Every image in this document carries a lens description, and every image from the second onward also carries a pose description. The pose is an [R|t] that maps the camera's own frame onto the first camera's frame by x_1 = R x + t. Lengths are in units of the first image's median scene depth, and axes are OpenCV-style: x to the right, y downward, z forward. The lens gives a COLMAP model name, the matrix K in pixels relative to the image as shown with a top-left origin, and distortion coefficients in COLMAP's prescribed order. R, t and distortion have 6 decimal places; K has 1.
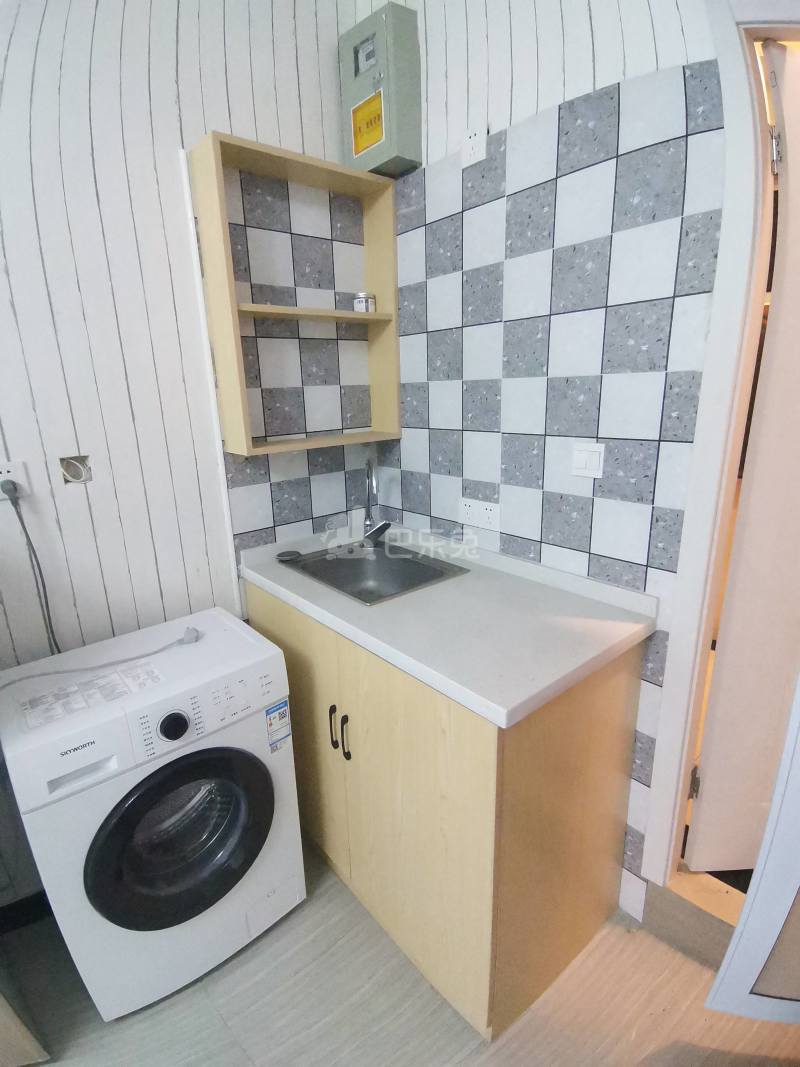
lens RADIAL K [[532.8, 0, 384.2], [0, 532.8, 534.2], [0, 0, 1]] dist [0.033394, -0.029798]
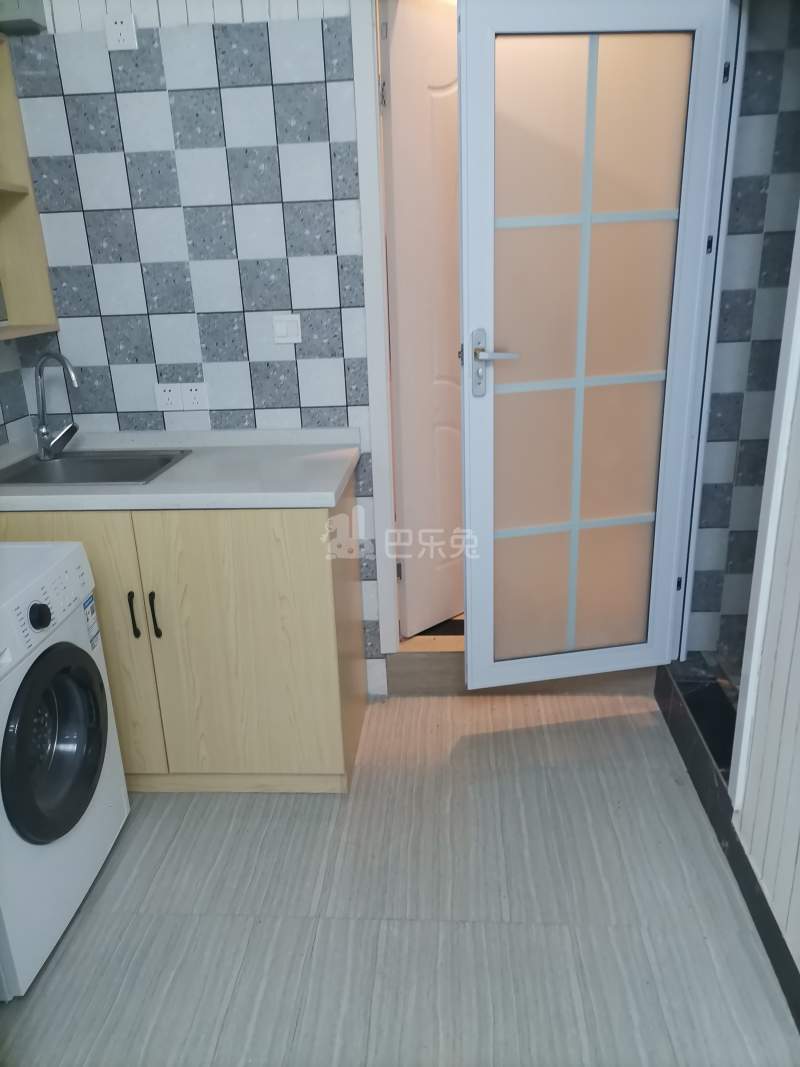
lens RADIAL K [[794.6, 0, 400.0], [0, 794.6, 533.5], [0, 0, 1]] dist [0.030185, -0.002408]
pose [[0.691434, -0.229060, 0.685164, -0.742335], [0.210229, 0.971156, 0.112518, 0.153617], [-0.691175, 0.066243, 0.719645, -0.423084]]
